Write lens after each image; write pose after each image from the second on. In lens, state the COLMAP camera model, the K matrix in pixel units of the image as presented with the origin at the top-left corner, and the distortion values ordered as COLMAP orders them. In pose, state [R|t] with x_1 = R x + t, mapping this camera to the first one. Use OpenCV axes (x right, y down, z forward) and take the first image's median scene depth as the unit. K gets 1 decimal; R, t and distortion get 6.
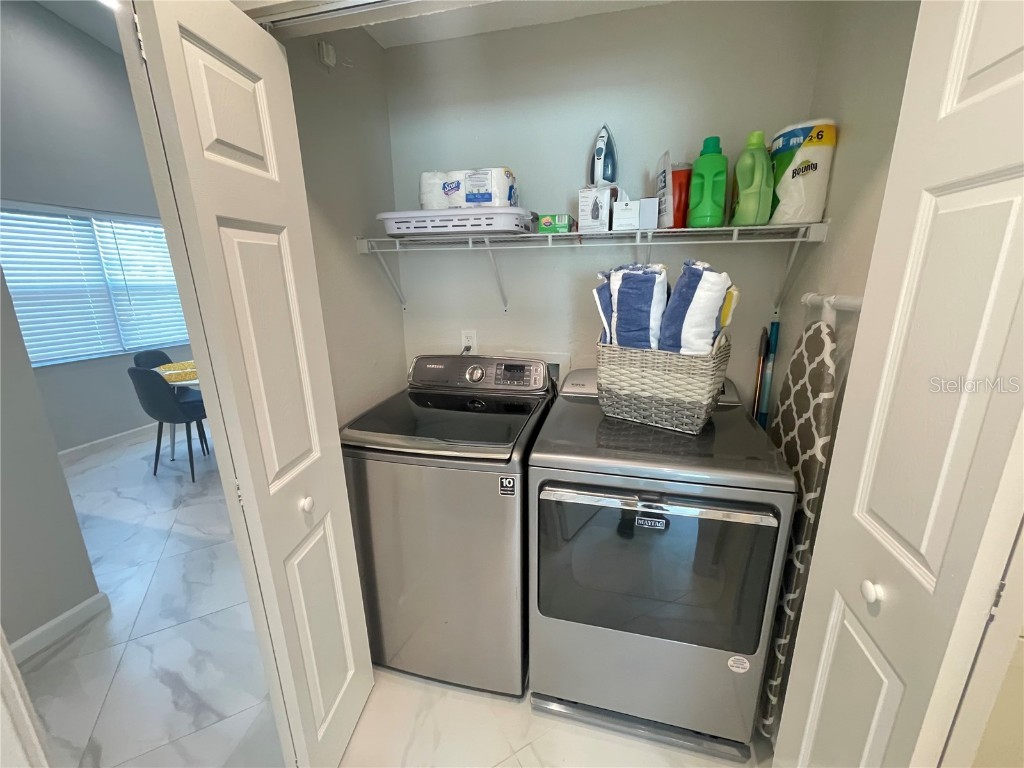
lens RADIAL K [[411.6, 0, 514.4], [0, 411.6, 387.7], [0, 0, 1]] dist [-0.004150, 0.001164]
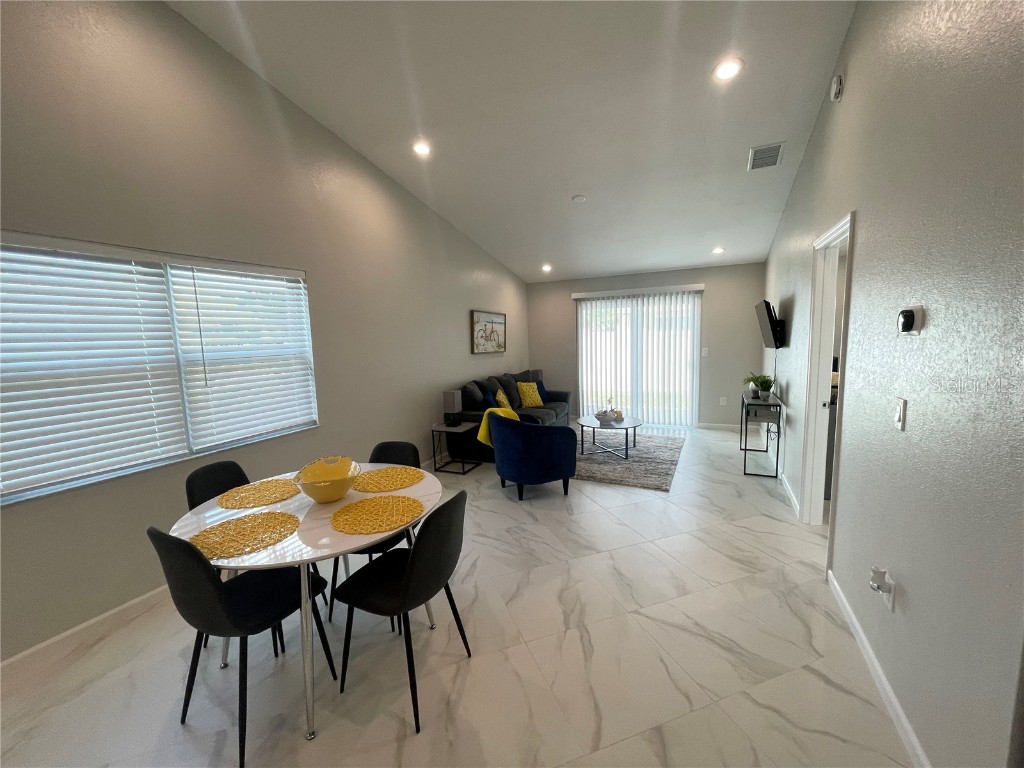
lens RADIAL K [[411.6, 0, 510.3], [0, 411.6, 386.5], [0, 0, 1]] dist [-0.004150, 0.001164]
pose [[0.981678, -0.003867, -0.190508, -0.325960], [-0.021497, 0.991164, -0.130892, -0.130495], [0.189331, 0.132589, 0.972920, 0.456841]]
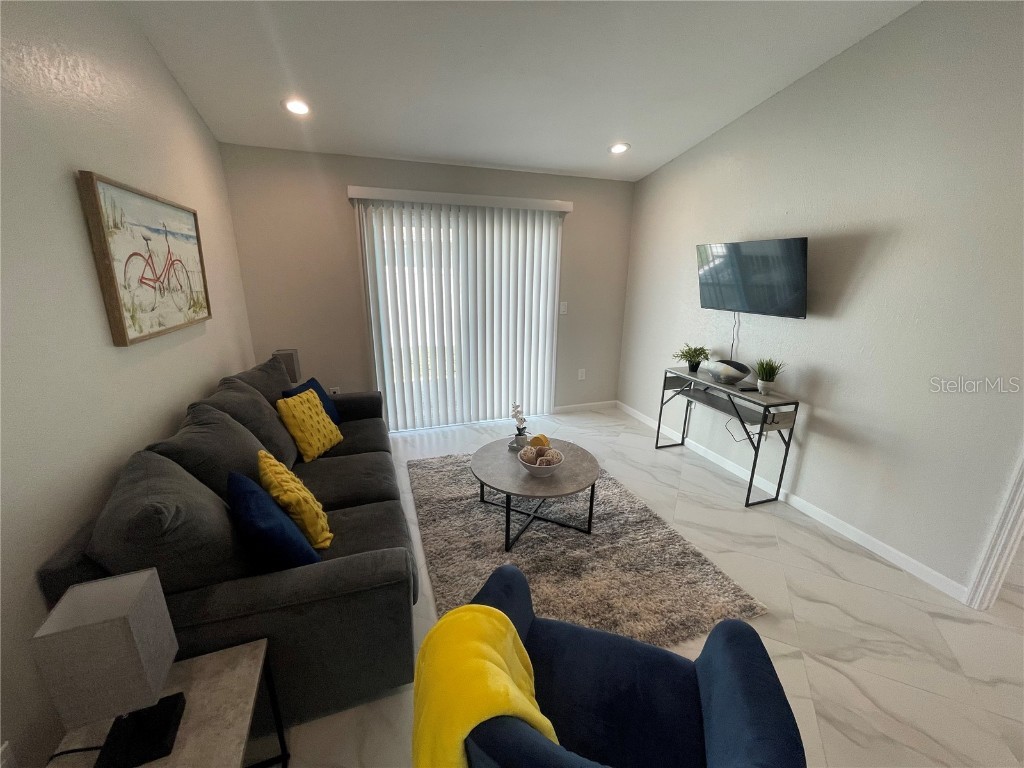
lens RADIAL K [[411.6, 0, 511.5], [0, 411.6, 386.2], [0, 0, 1]] dist [-0.004150, 0.001164]
pose [[0.824613, -0.142031, 0.547577, -0.661206], [0.123095, 0.989825, 0.071369, -0.387889], [-0.552142, 0.008552, 0.833706, 1.334603]]
